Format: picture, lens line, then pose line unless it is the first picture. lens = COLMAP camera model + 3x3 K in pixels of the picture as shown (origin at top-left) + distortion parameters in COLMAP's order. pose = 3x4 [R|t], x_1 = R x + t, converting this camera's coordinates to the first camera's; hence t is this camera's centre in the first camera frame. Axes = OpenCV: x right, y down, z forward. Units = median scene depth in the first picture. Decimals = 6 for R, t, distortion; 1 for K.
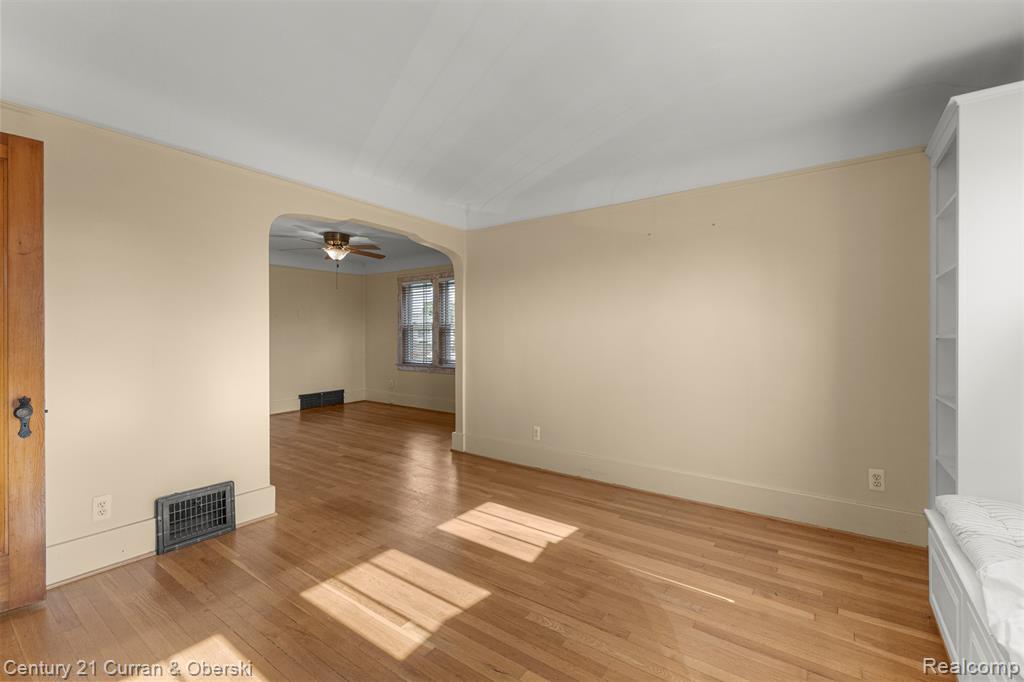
lens RADIAL K [[438.6, 0, 514.1], [0, 438.6, 341.1], [0, 0, 1]] dist [0.006860, -0.000150]
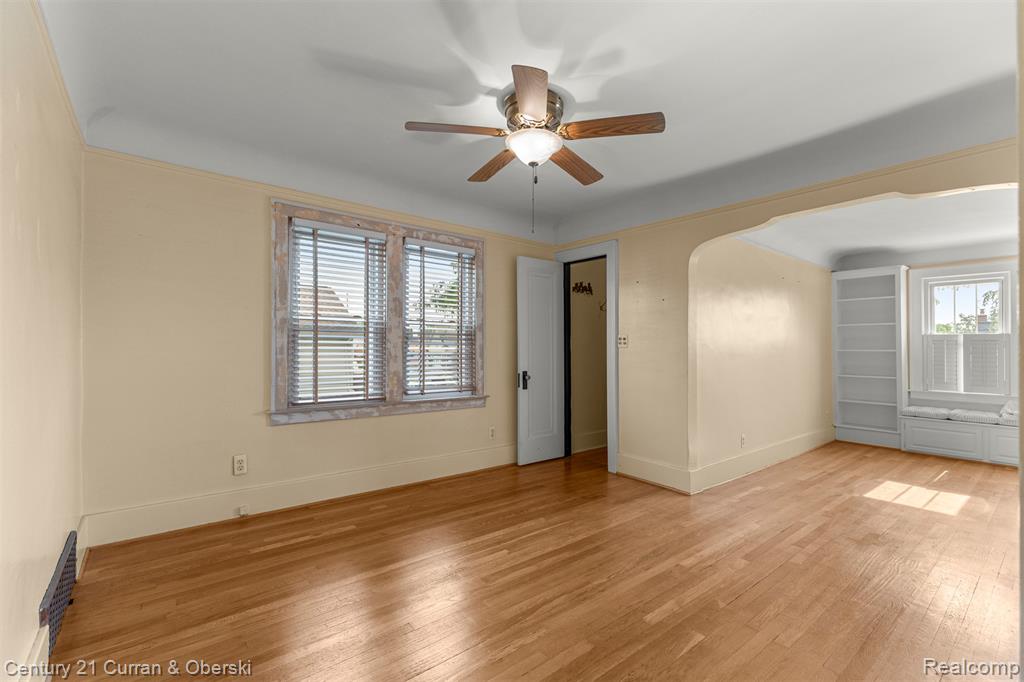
lens RADIAL K [[438.6, 0, 514.1], [0, 438.6, 341.1], [0, 0, 1]] dist [0.006860, -0.000150]
pose [[0.267474, 0.013189, 0.963475, -1.372086], [-0.002027, 0.999912, -0.013125, -0.018728], [-0.963563, 0.001558, 0.267477, 1.538795]]
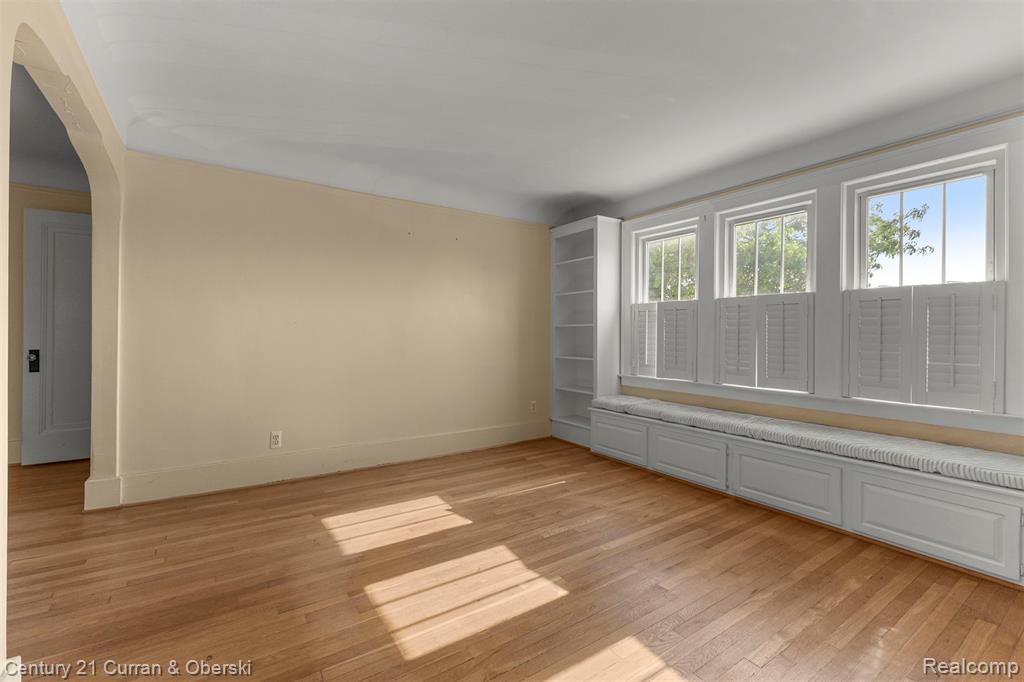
lens RADIAL K [[453.1, 0, 513.0], [0, 453.1, 333.1], [0, 0, 1]] dist [0.002115, 0.000175]
pose [[0.339586, 0.000478, 0.940575, -0.732194], [0.002550, 0.999996, -0.001428, 0.018618], [-0.940572, 0.002883, 0.339583, 0.370180]]
